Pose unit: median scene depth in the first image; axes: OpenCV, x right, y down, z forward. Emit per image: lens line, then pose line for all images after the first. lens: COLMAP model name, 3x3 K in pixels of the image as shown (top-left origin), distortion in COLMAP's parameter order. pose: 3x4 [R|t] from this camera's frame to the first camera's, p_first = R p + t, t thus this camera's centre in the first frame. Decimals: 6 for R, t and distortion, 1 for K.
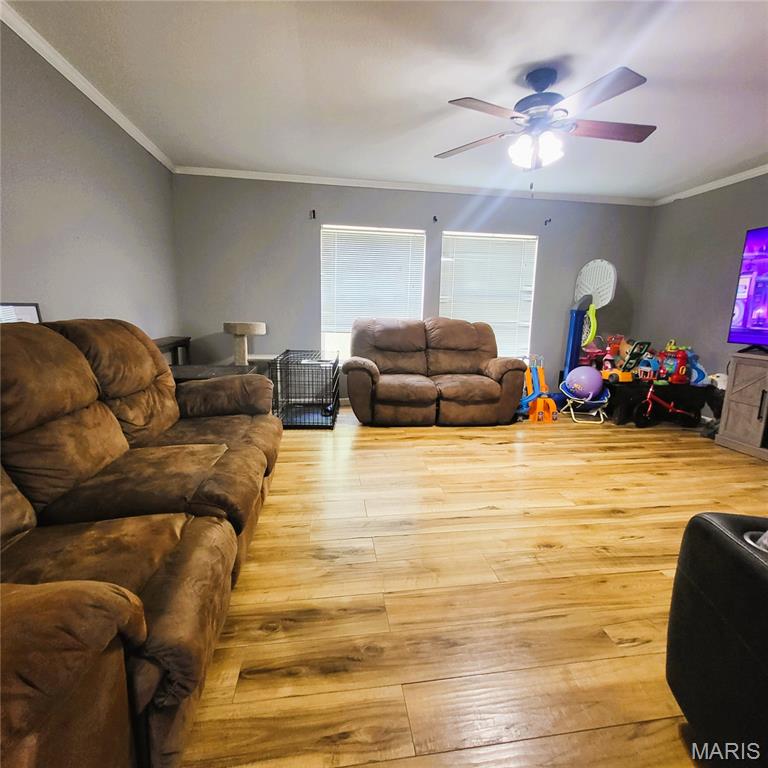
lens RADIAL K [[398.2, 0, 383.4], [0, 398.2, 386.3], [0, 0, 1]] dist [0.004701, -0.002759]
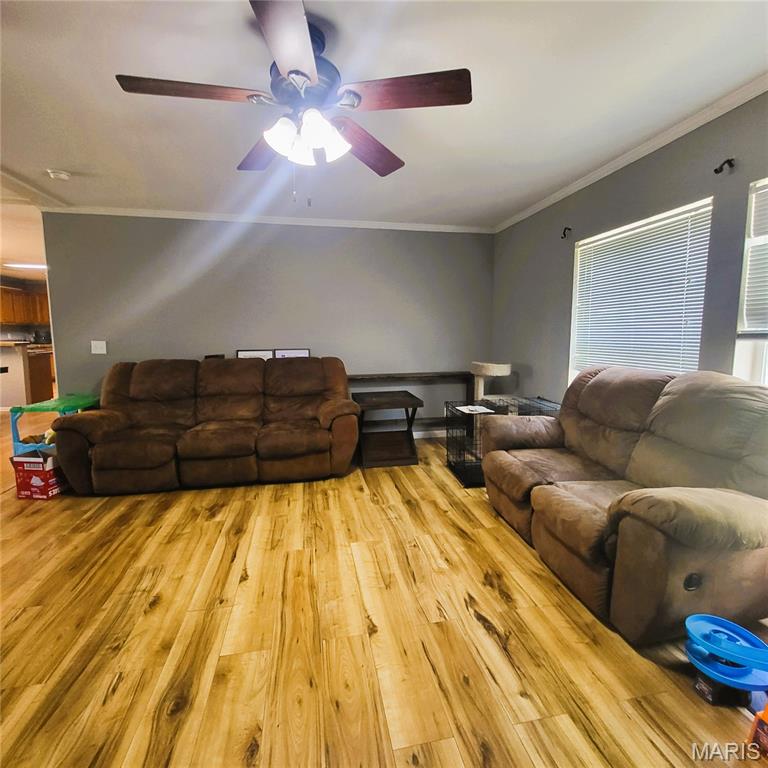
lens RADIAL K [[398.2, 0, 383.3], [0, 398.2, 380.6], [0, 0, 1]] dist [0.004701, -0.002759]
pose [[0.055427, 0.097043, -0.993736, 1.015251], [-0.178862, 0.980131, 0.085738, -0.236230], [0.982312, 0.172990, 0.071683, 1.036030]]
